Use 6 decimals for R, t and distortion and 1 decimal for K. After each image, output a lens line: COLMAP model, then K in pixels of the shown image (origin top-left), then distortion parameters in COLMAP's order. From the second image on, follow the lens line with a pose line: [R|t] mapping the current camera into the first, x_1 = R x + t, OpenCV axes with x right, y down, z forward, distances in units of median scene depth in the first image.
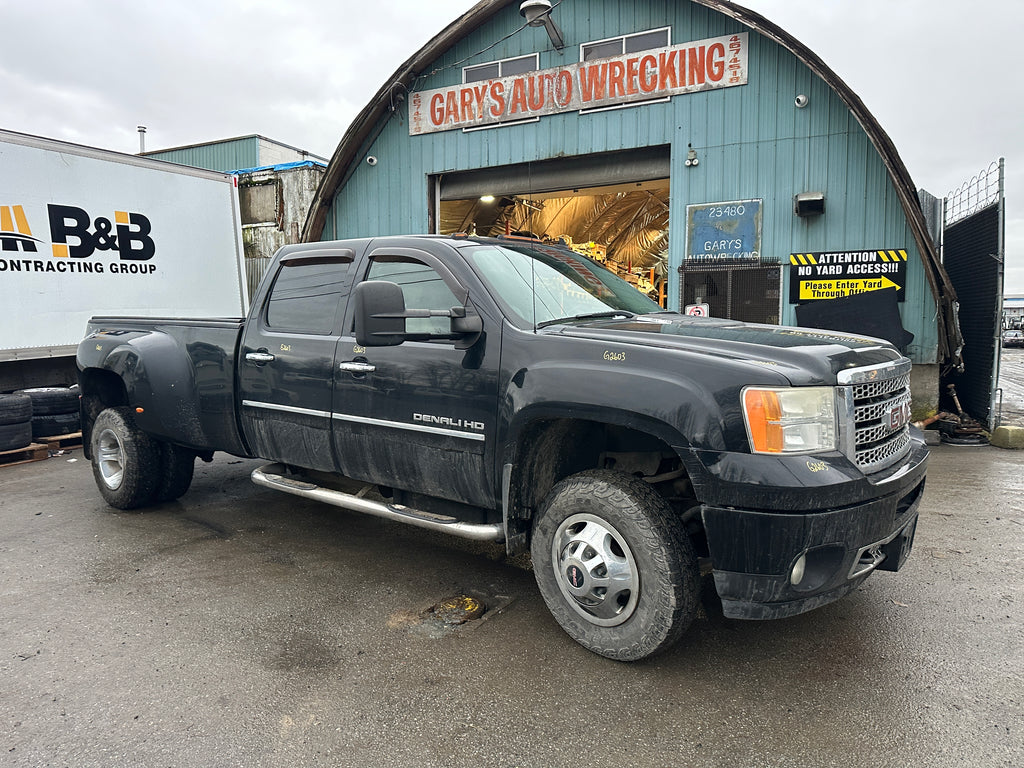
lens RADIAL K [[717.2, 0, 502.8], [0, 717.2, 375.2], [0, 0, 1]] dist [0.105842, -0.182937]
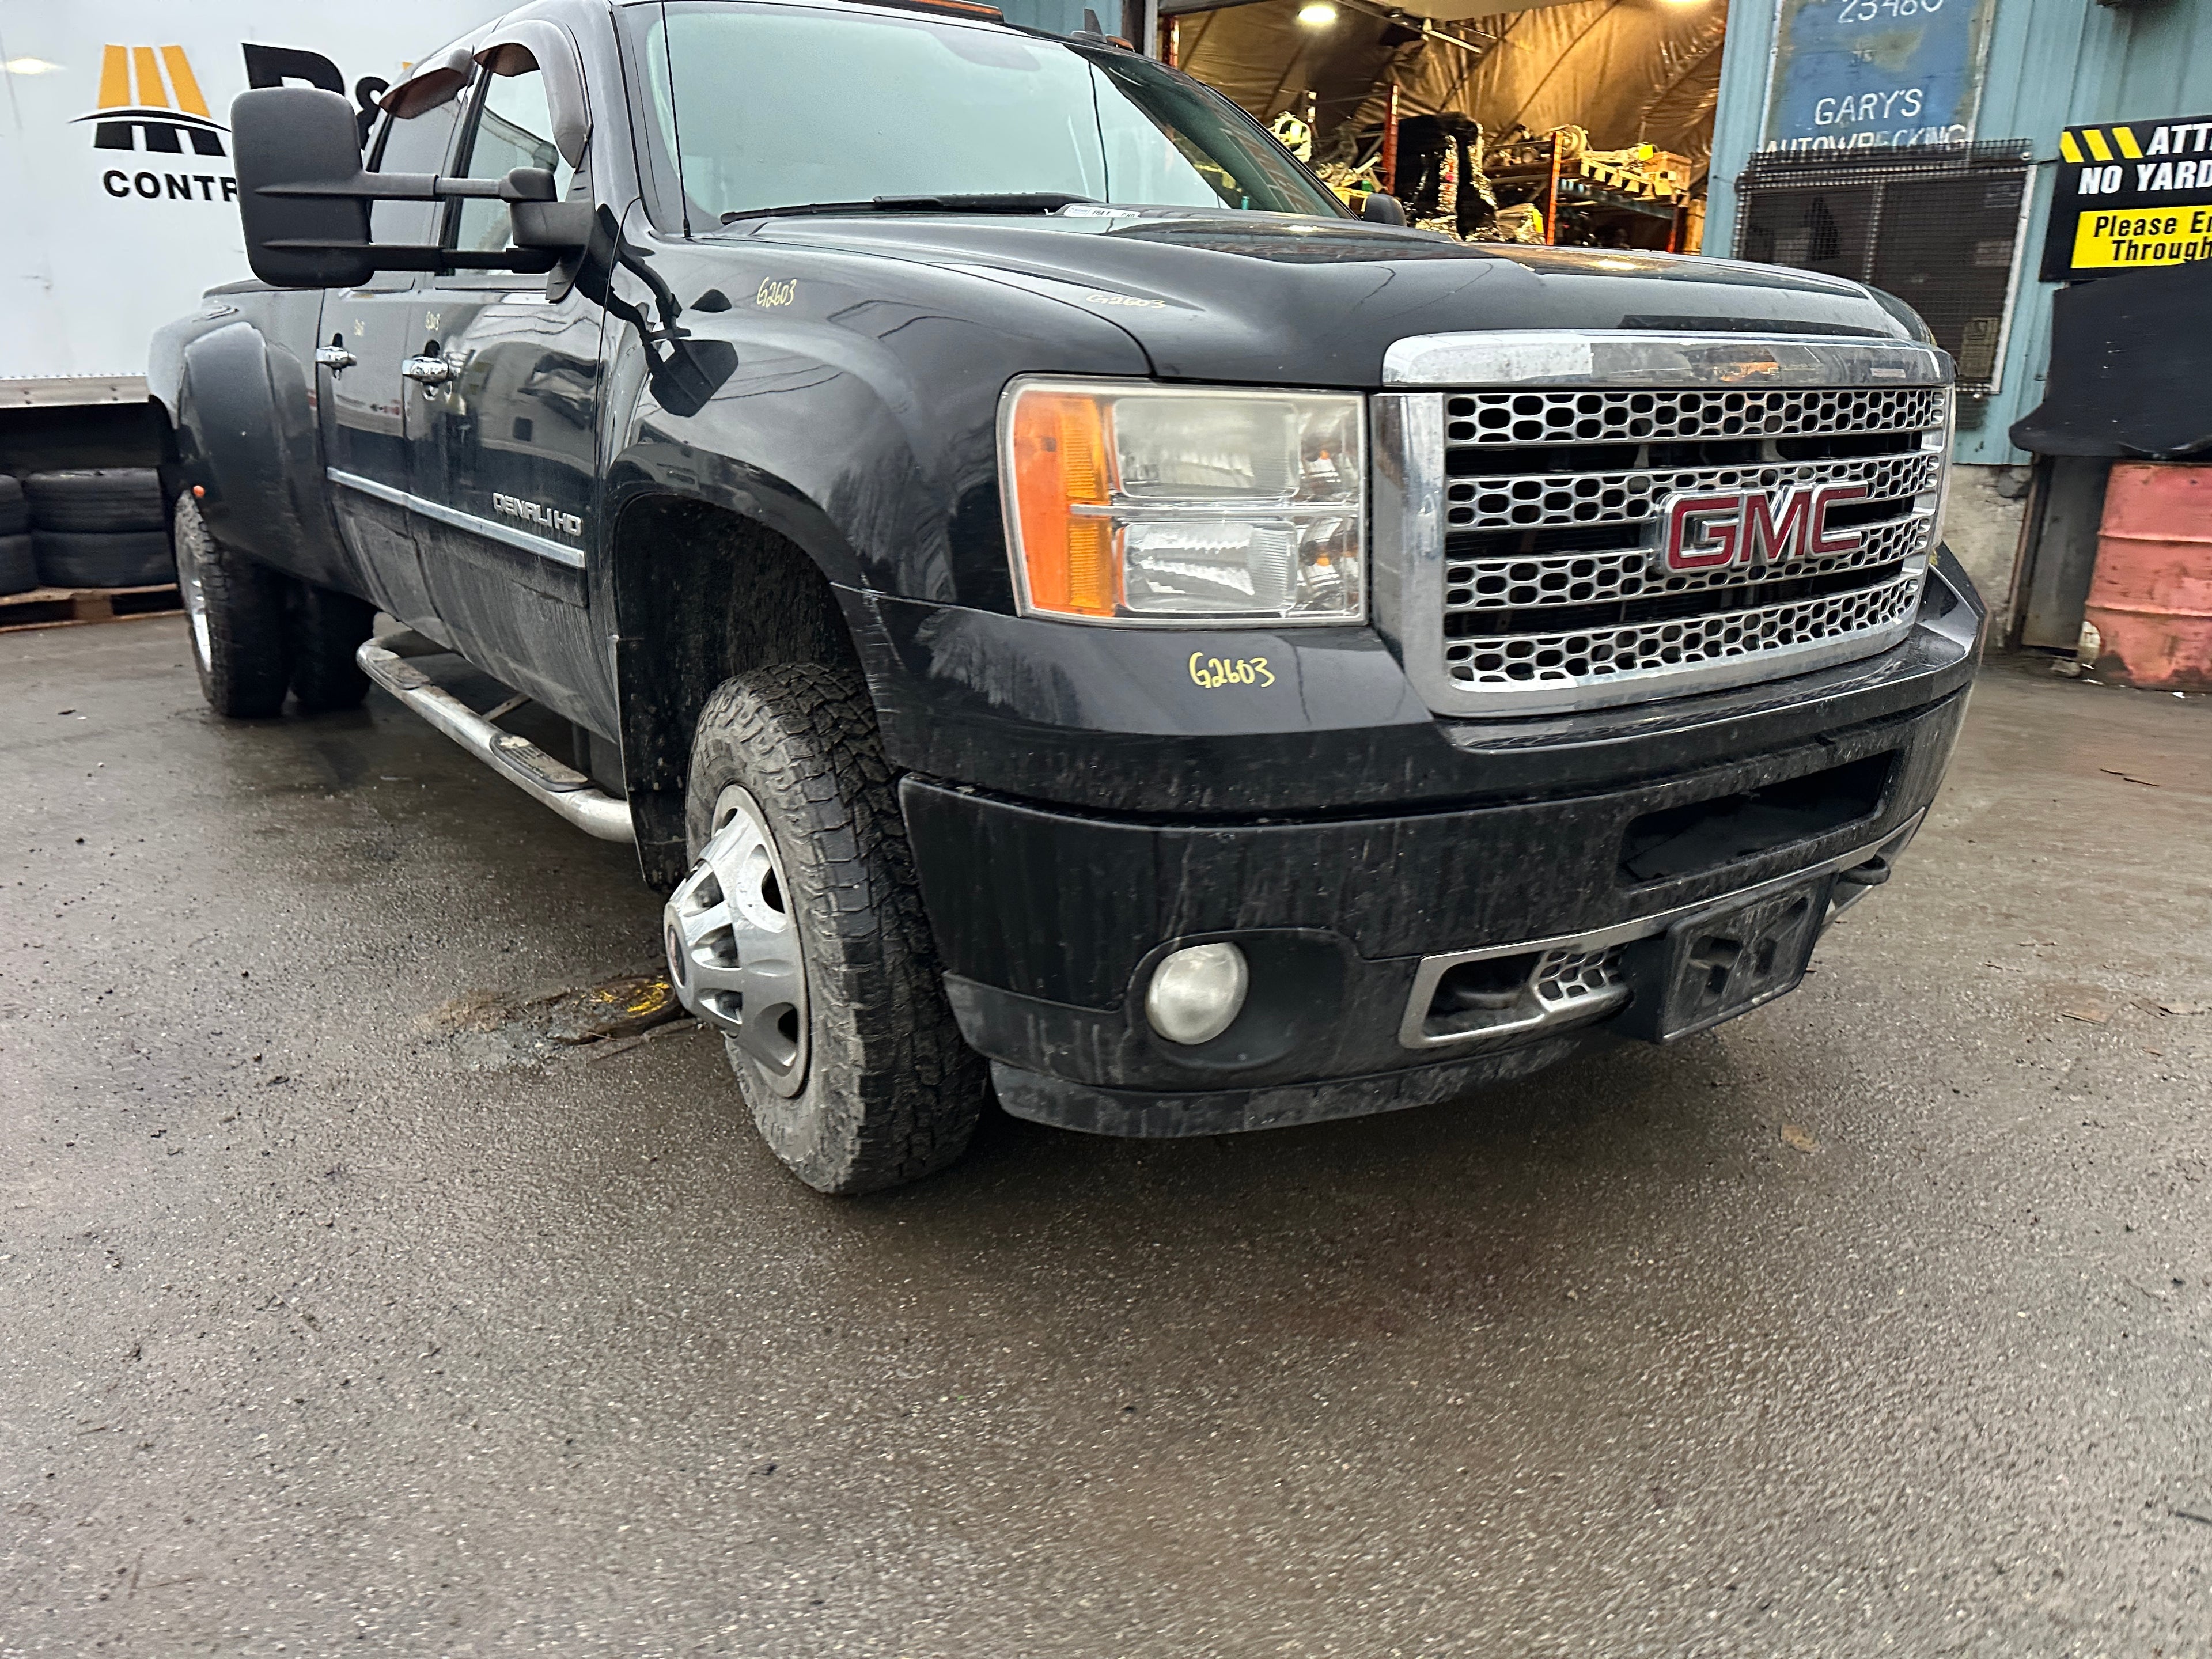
lens RADIAL K [[1575.6, 0, 1115.9], [0, 1575.6, 834.1], [0, 0, 1]] dist [0.007732, 0.002029]
pose [[0.968540, 0.086283, -0.233420, 0.164364], [-0.036778, 0.977299, 0.208649, 0.018681], [0.246124, -0.193500, 0.949727, 0.115899]]
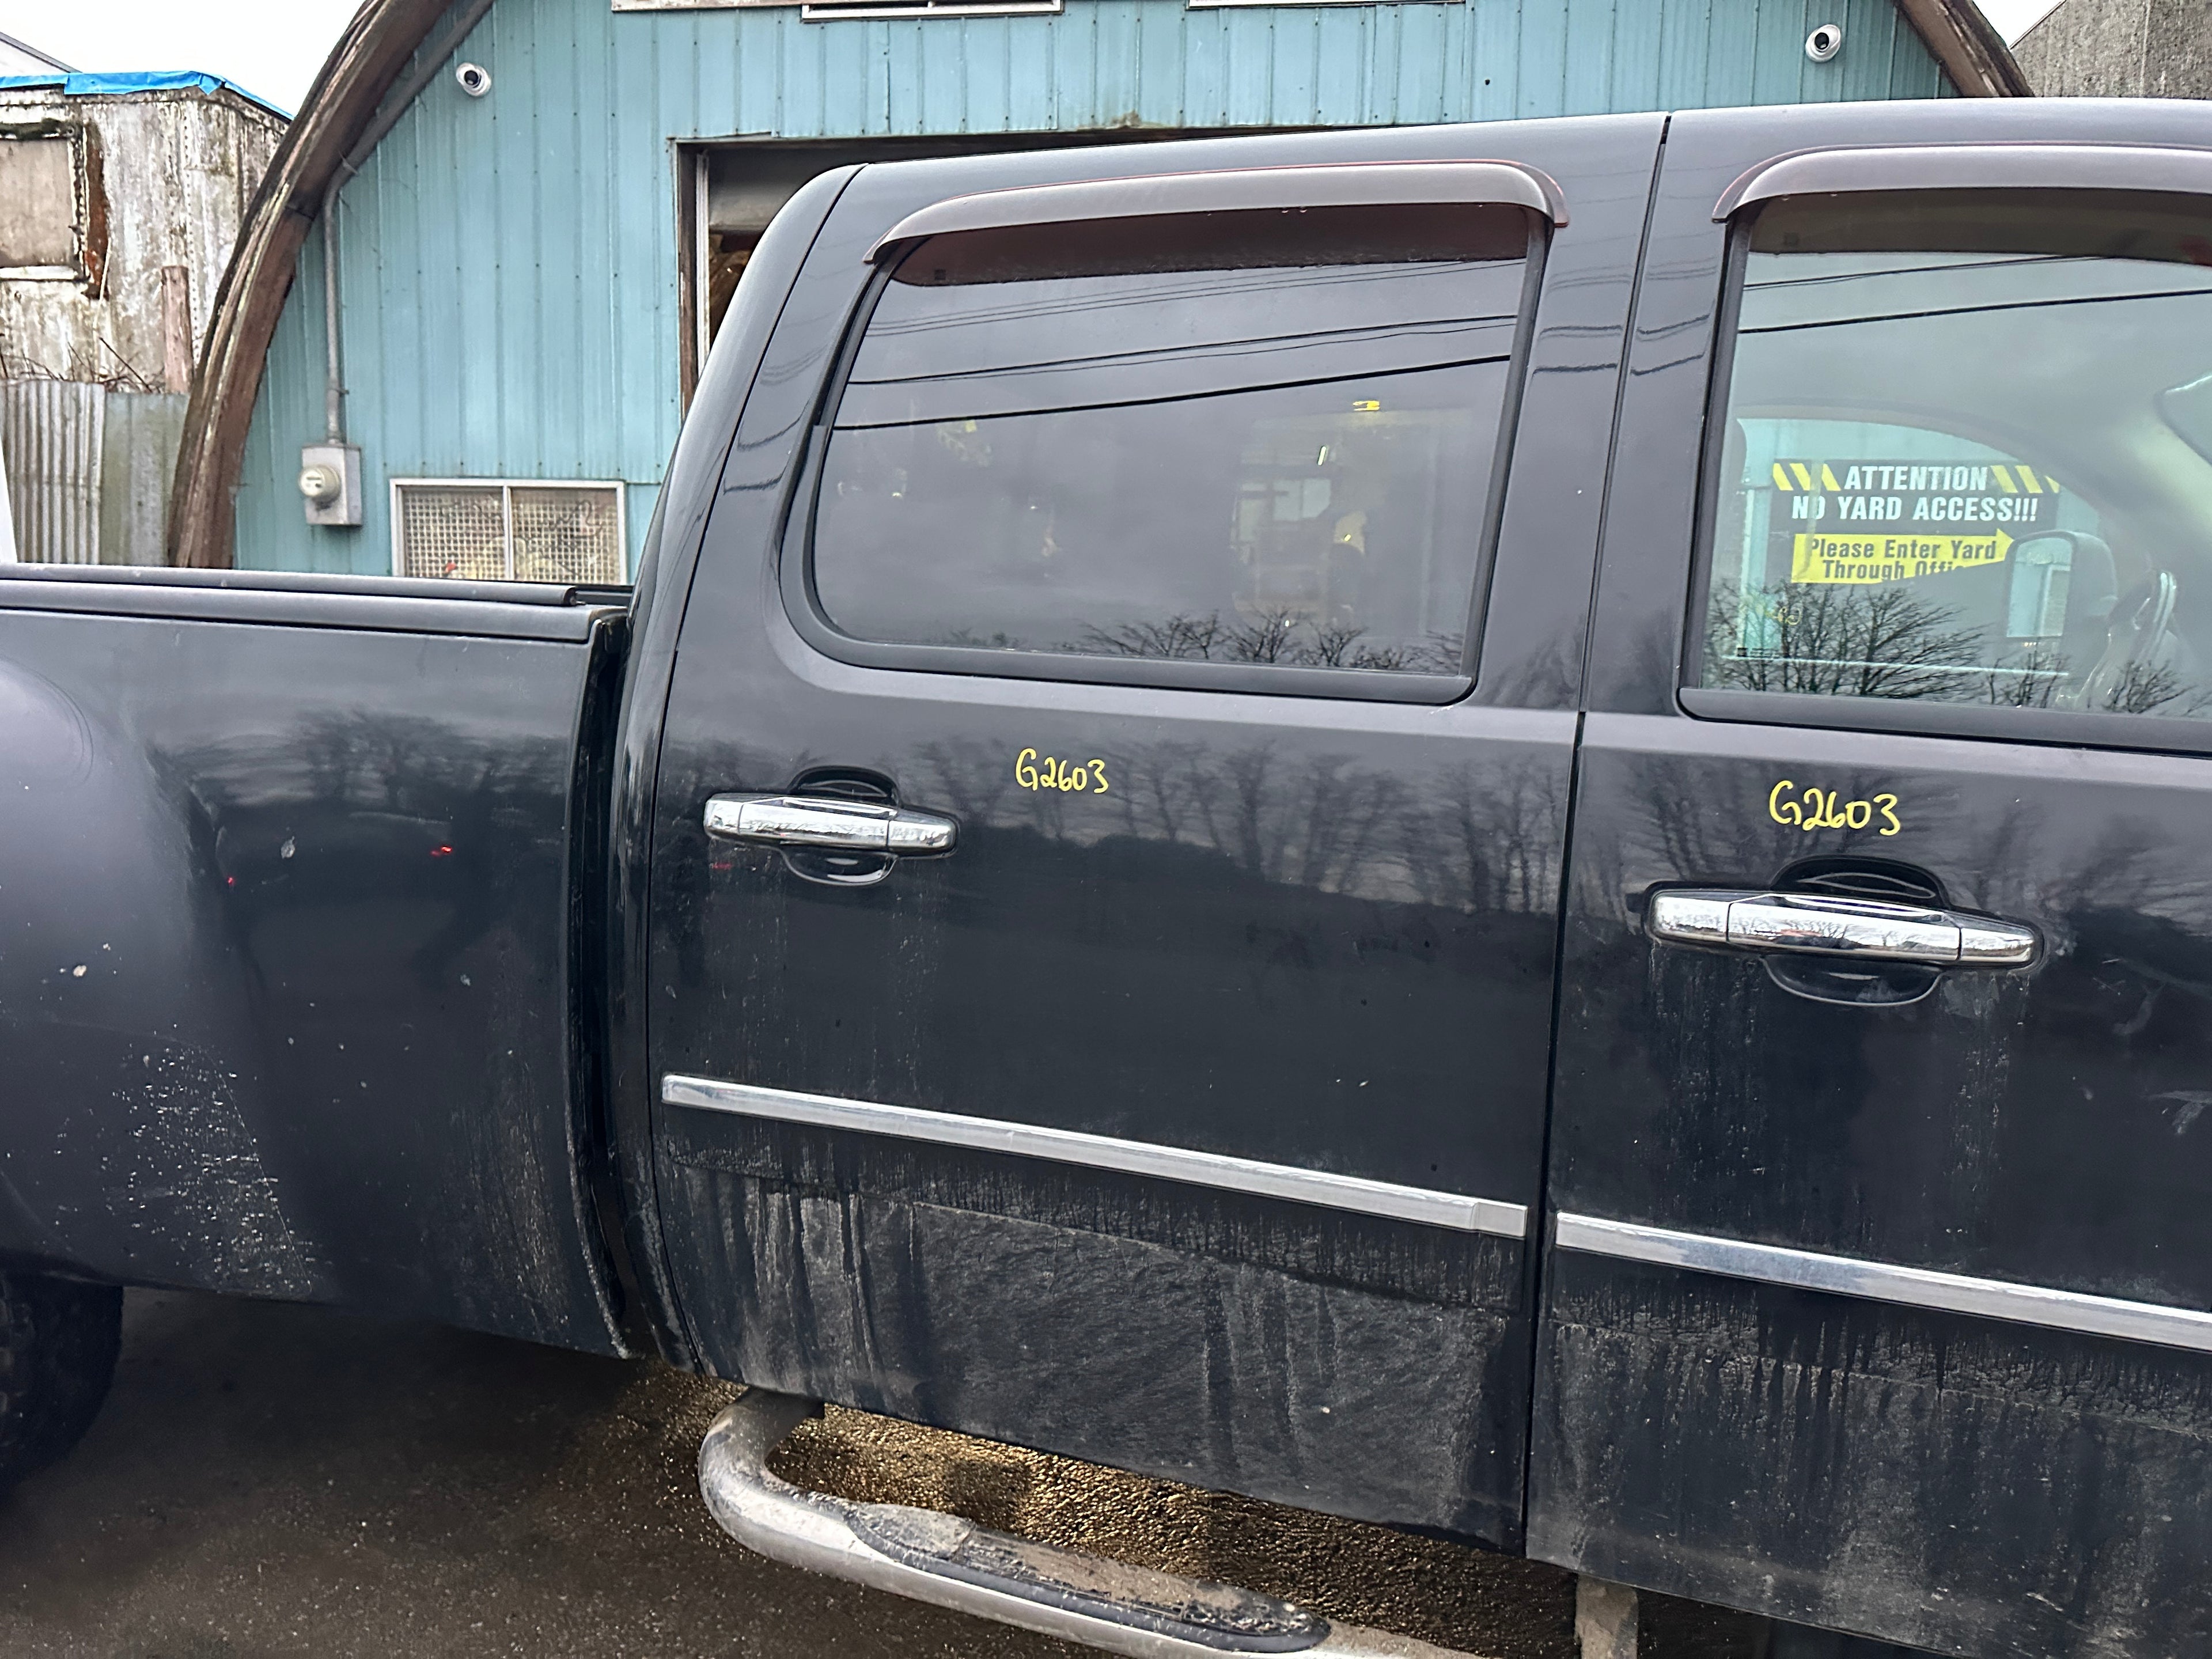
lens RADIAL K [[1563.9, 0, 1107.6], [0, 1563.9, 839.4], [0, 0, 1]] dist [0.010181, -0.007164]
pose [[0.940348, -0.021839, 0.339512, -0.206948], [-0.000098, 0.997920, 0.064464, -0.023006], [-0.340214, -0.060652, 0.938390, 0.341407]]
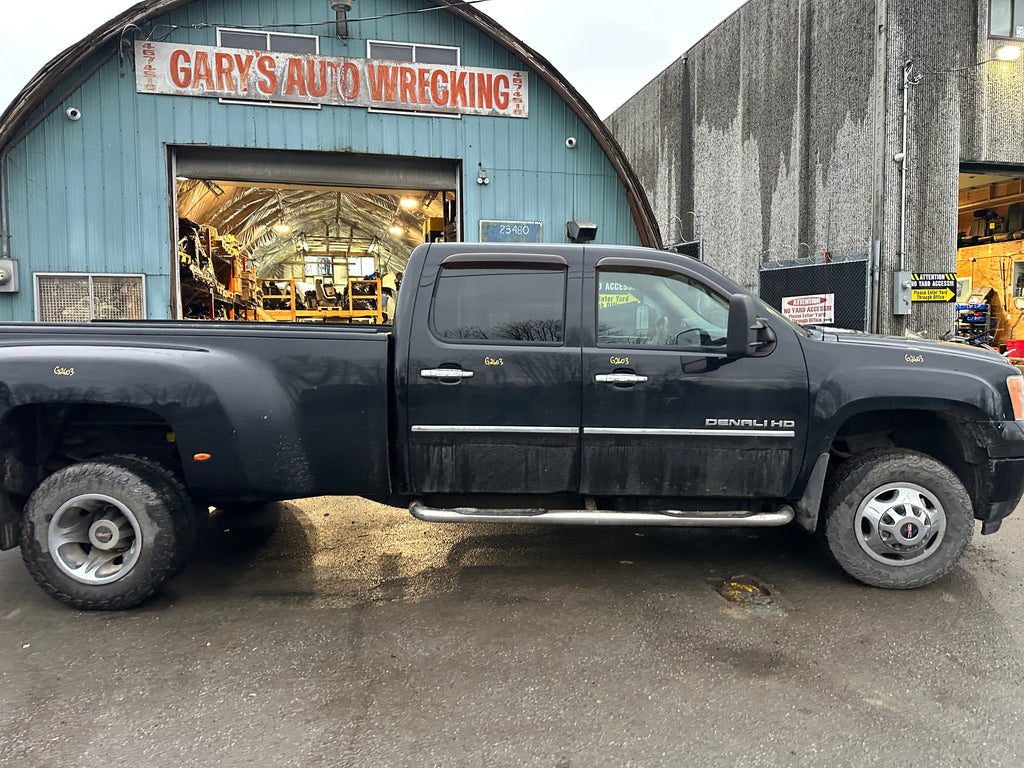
lens RADIAL K [[721.9, 0, 514.1], [0, 721.9, 378.6], [0, 0, 1]] dist [0.051868, -0.060877]
pose [[0.762159, -0.046130, 0.645744, -0.431632], [0.044998, 0.998820, 0.018242, -0.015990], [-0.645824, 0.015154, 0.763336, 0.157839]]
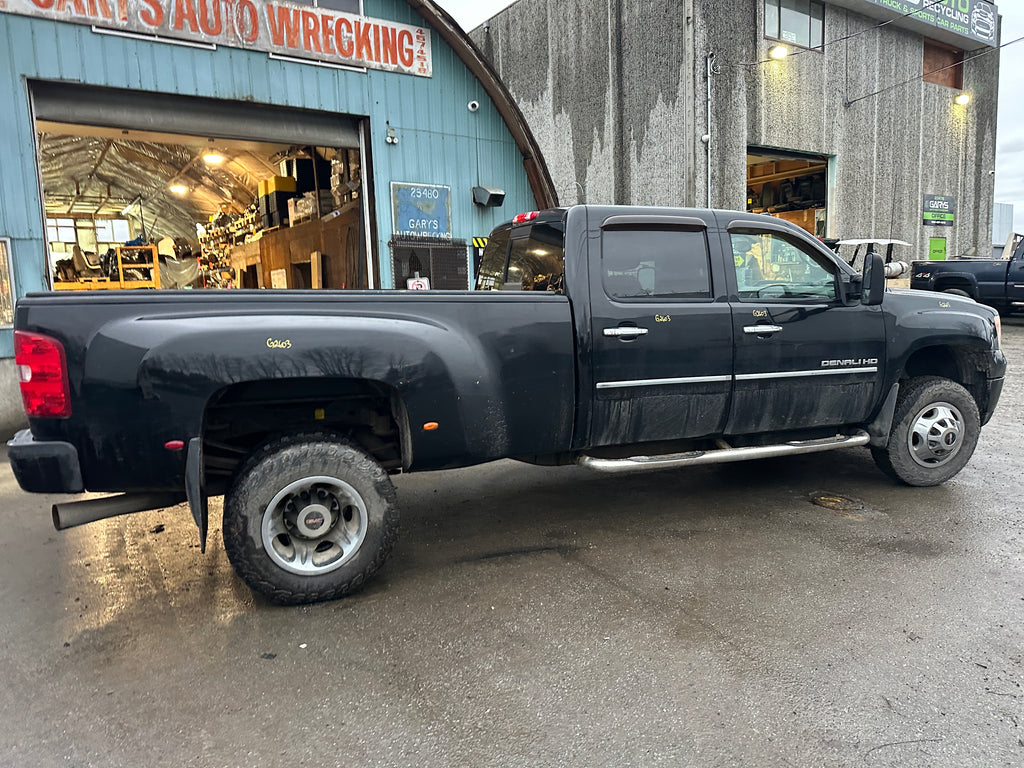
lens RADIAL K [[730.0, 0, 517.1], [0, 730.0, 387.3], [0, 0, 1]] dist [0.031510, -0.031141]
pose [[0.485803, -0.122135, 0.865493, -0.626085], [0.083671, 0.992140, 0.093042, -0.026842], [-0.870054, 0.027216, 0.492204, 0.353753]]
